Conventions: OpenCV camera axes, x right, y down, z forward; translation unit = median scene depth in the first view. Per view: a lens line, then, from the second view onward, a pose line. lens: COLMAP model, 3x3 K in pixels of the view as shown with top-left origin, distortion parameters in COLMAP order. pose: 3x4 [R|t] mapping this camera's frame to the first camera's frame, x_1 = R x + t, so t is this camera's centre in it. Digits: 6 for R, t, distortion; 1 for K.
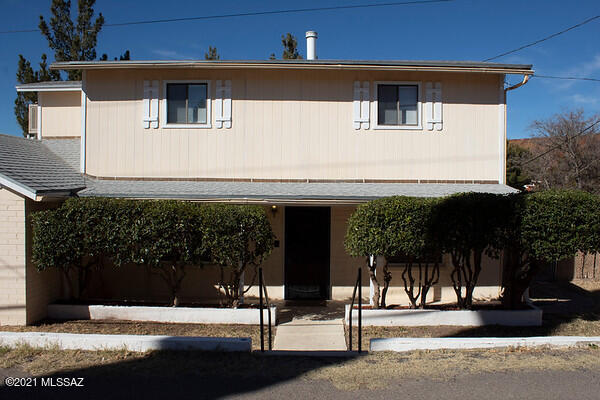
lens RADIAL K [[484.9, 0, 300.0], [0, 484.9, 200.0], [0, 0, 1]] dist [-0.171054, 0.145103]
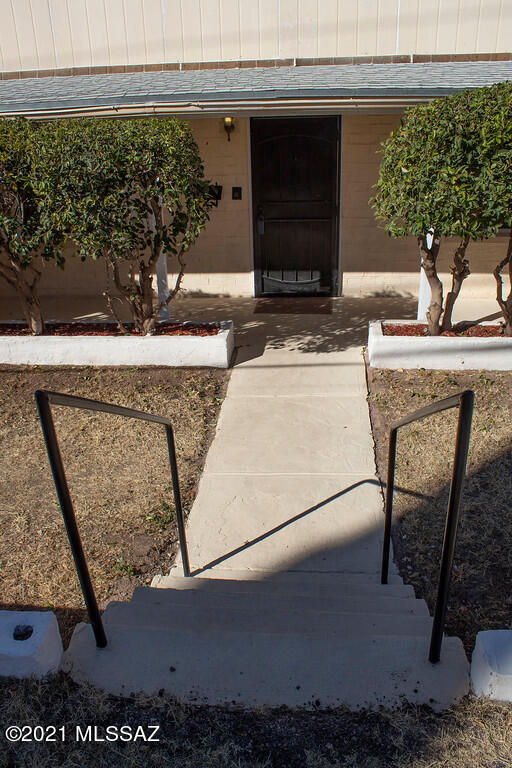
lens RADIAL K [[620.6, 0, 246.7], [0, 620.6, 371.0], [0, 0, 1]] dist [-0.171054, 0.145103]
pose [[0.996028, -0.003286, -0.088975, 0.024456], [0.038074, 0.919056, 0.392283, 0.009194], [0.080484, -0.394112, 0.915531, 0.383558]]
